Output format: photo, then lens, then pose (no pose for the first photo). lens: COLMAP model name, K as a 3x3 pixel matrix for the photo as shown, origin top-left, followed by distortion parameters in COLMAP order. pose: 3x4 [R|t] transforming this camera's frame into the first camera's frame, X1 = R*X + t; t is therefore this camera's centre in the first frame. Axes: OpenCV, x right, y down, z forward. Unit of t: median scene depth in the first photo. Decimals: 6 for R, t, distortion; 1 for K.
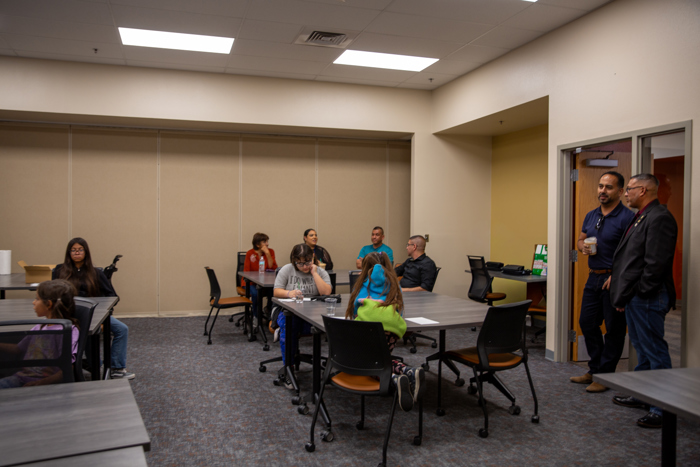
lens RADIAL K [[559.0, 0, 344.3], [0, 559.0, 226.1], [0, 0, 1]] dist [-0.055234, 0.001168]
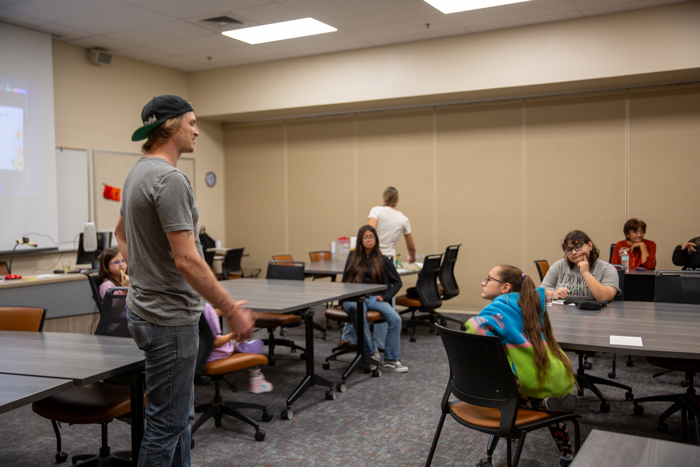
lens RADIAL K [[690.2, 0, 348.4], [0, 690.2, 237.5], [0, 0, 1]] dist [0.035355, 0.000000]
pose [[0.692659, 0.015042, -0.721108, 0.490135], [0.010727, 0.999457, 0.031151, 0.005627], [0.721186, -0.029313, 0.692121, 0.131450]]
